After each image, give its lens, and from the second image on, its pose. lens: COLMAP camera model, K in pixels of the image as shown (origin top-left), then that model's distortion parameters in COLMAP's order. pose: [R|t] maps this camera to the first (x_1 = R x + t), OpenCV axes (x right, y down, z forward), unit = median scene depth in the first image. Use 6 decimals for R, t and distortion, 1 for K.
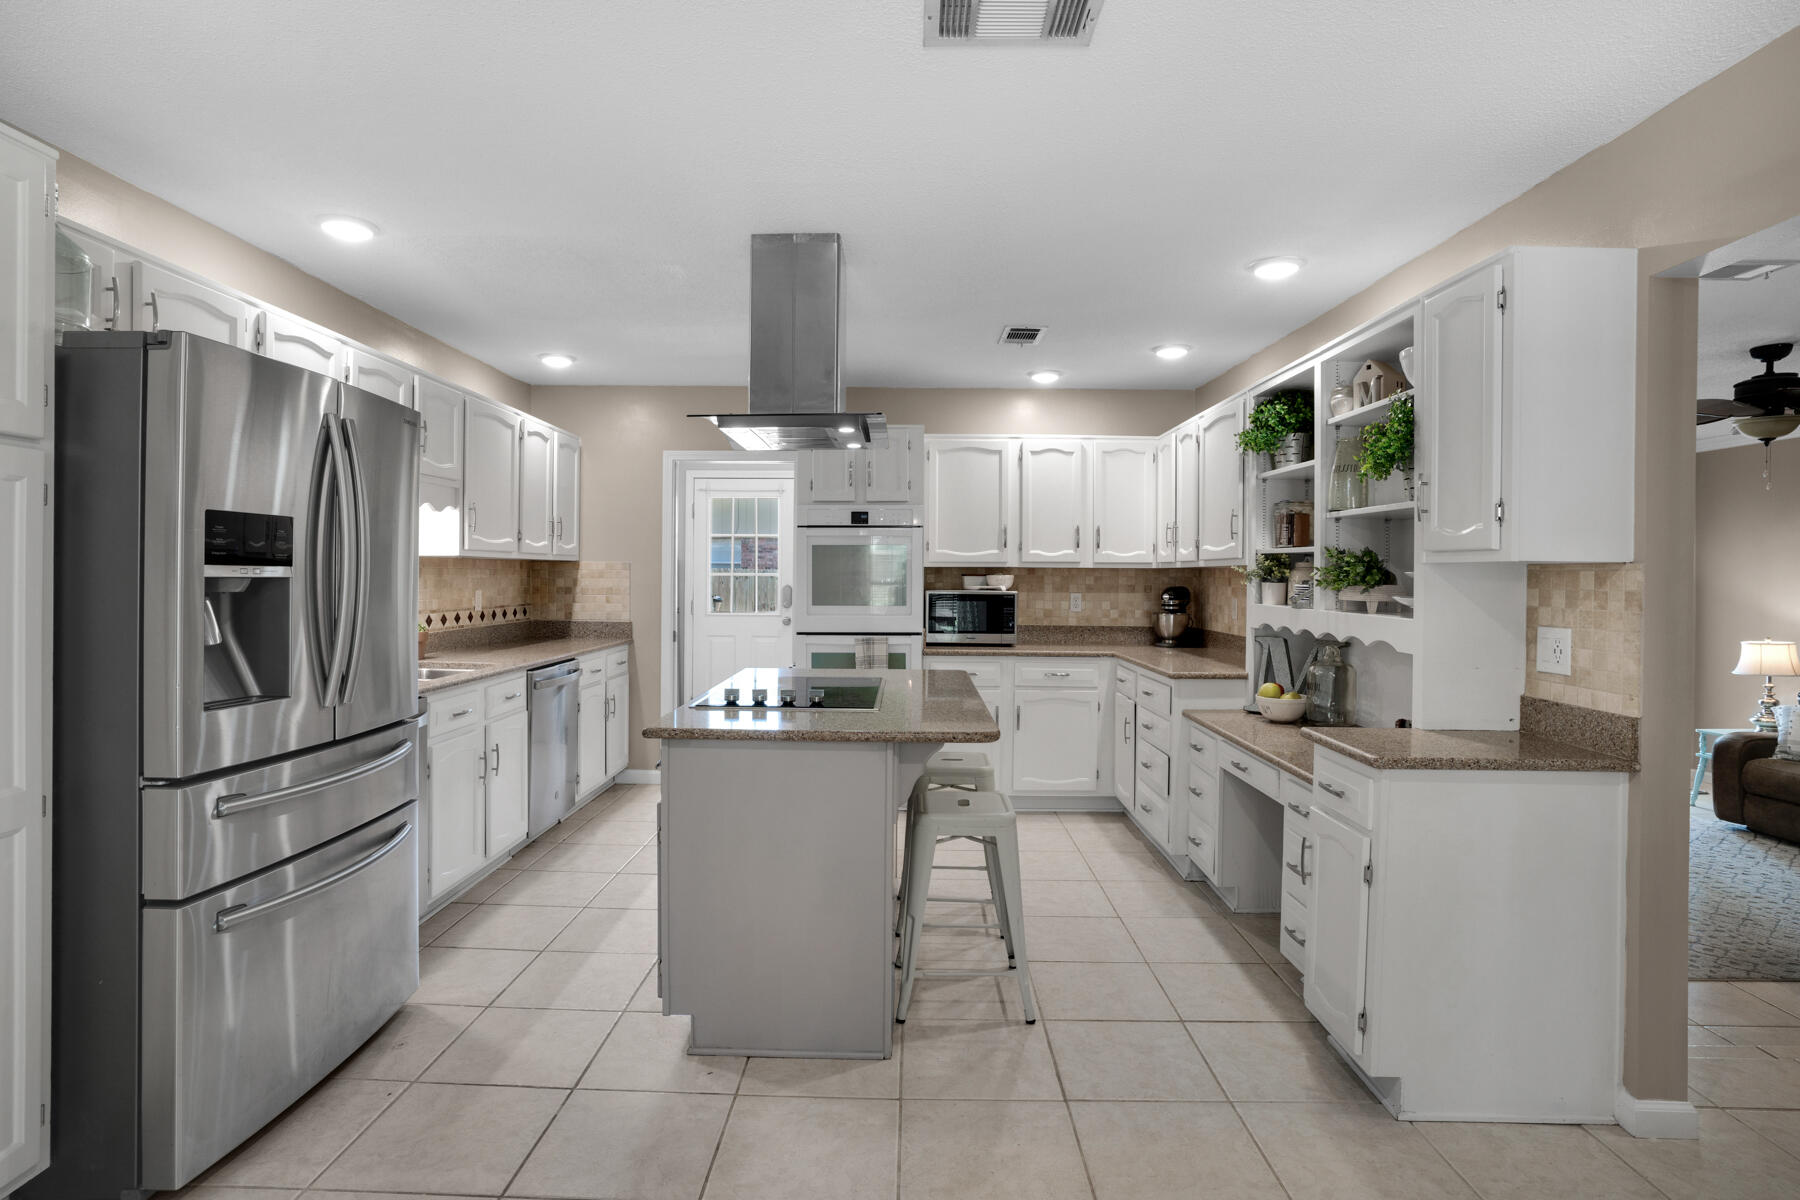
lens RADIAL K [[920.8, 0, 906.2], [0, 920.8, 584.3], [0, 0, 1]] dist [0.000778, 0.001127]
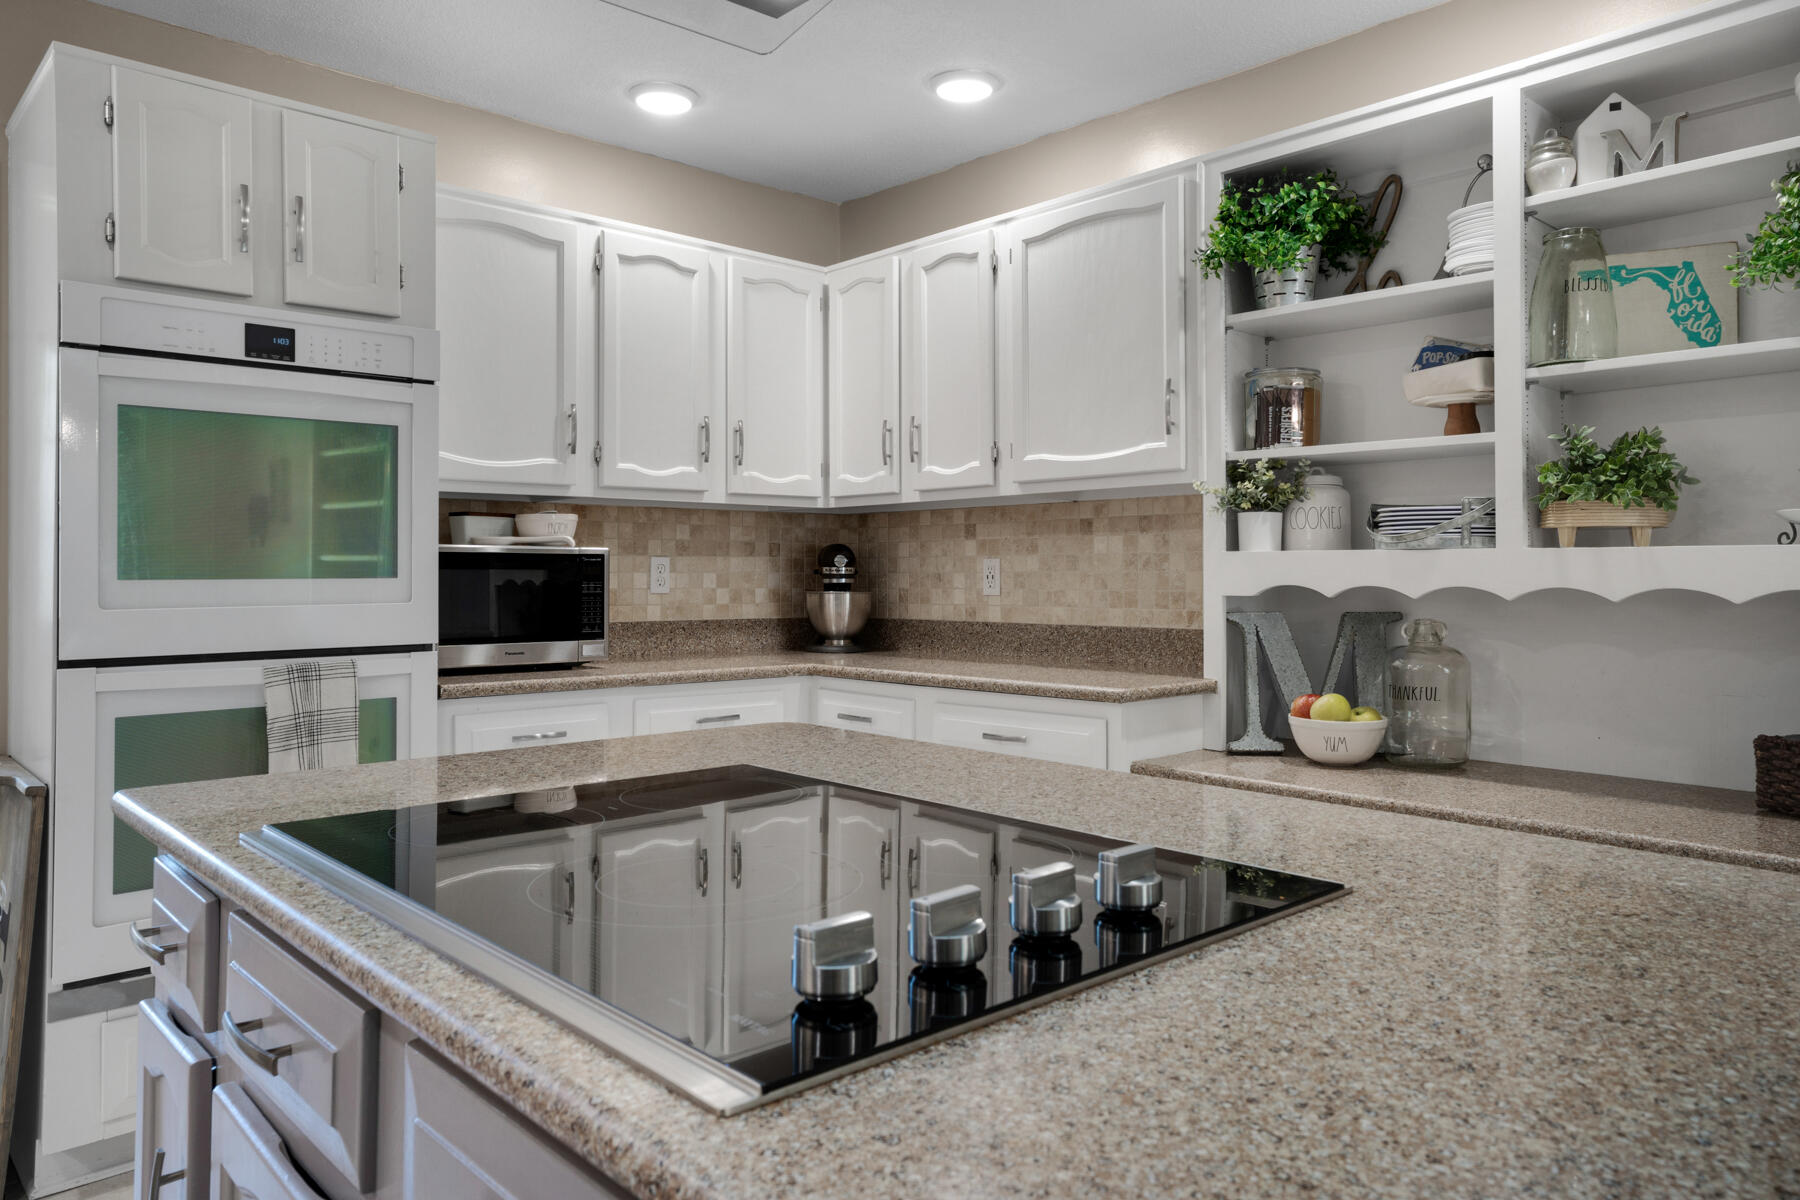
lens RADIAL K [[1223.1, 0, 866.9], [0, 1223.1, 546.3], [0, 0, 1]] dist [0.023580, 0.003488]
pose [[0.738591, 0.009834, 0.674082, -0.199499], [0.013727, 0.999467, -0.029620, 0.027139], [-0.674014, 0.031130, 0.738063, 0.457017]]
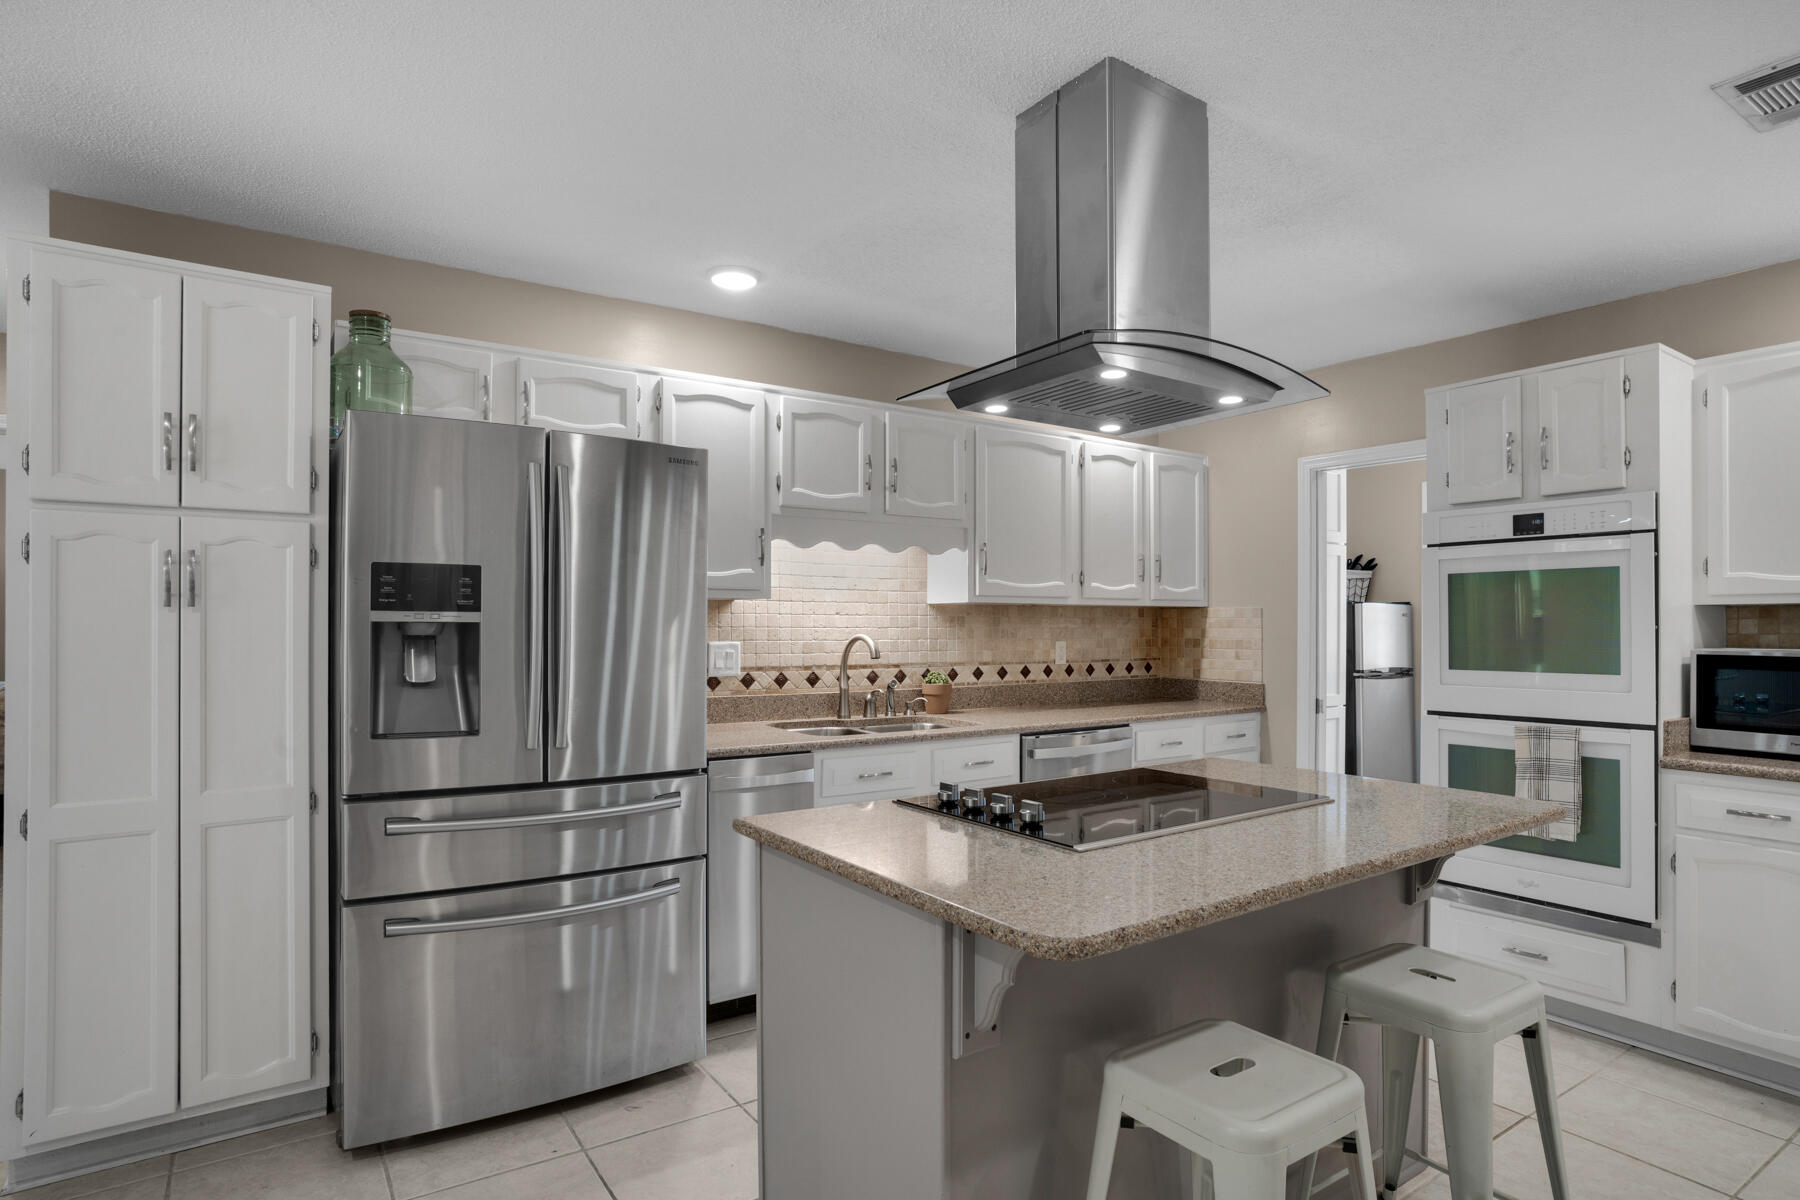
lens RADIAL K [[1009.3, 0, 902.8], [0, 1009.3, 608.5], [0, 0, 1]] dist [-0.018999, 0.001012]
pose [[0.590274, -0.019056, -0.806978, 0.225098], [-0.005875, 0.999593, -0.027902, 0.002645], [0.807182, 0.021211, 0.589922, 0.282024]]
